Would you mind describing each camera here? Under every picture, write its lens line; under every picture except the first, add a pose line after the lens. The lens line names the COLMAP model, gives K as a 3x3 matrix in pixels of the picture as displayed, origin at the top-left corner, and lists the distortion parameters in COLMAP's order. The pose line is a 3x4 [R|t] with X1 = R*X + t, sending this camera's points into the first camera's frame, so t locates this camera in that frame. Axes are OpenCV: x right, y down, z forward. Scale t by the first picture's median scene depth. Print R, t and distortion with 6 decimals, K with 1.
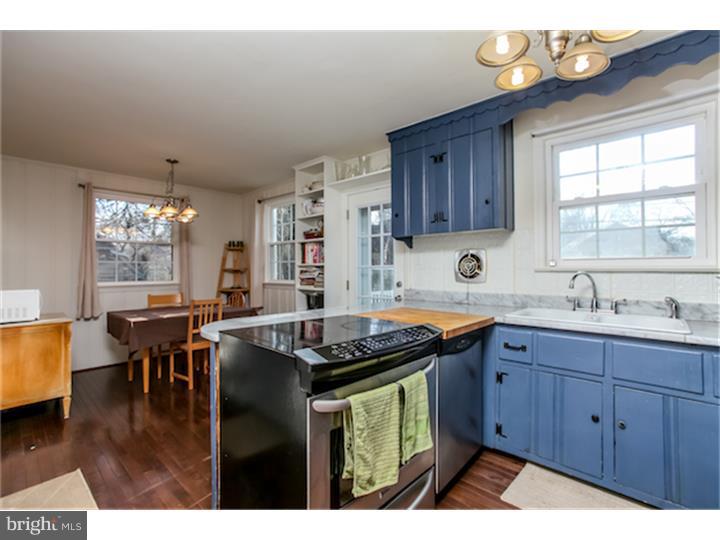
lens RADIAL K [[346.9, 0, 358.1], [0, 346.9, 267.4], [0, 0, 1]] dist [-0.002477, 0.000200]
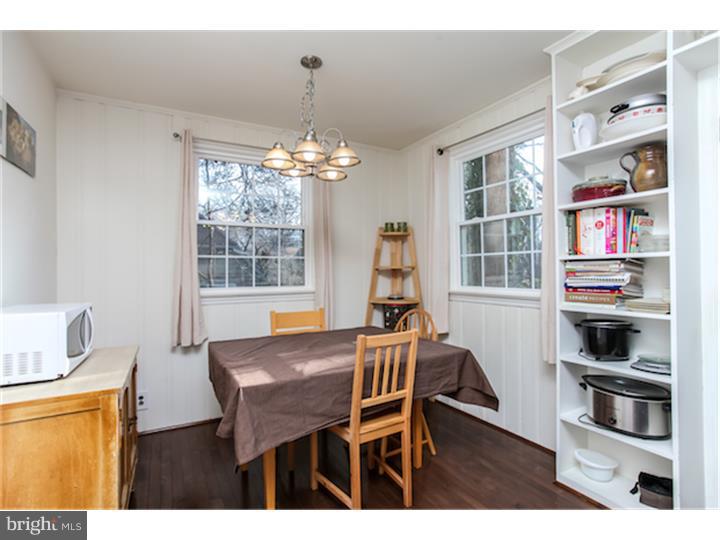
lens RADIAL K [[346.9, 0, 358.1], [0, 346.9, 267.4], [0, 0, 1]] dist [-0.002477, 0.000200]
pose [[0.958753, -0.004031, -0.284211, -0.300387], [0.004601, 0.999989, 0.001337, 0.003646], [0.284203, -0.002589, 0.958761, 0.482555]]
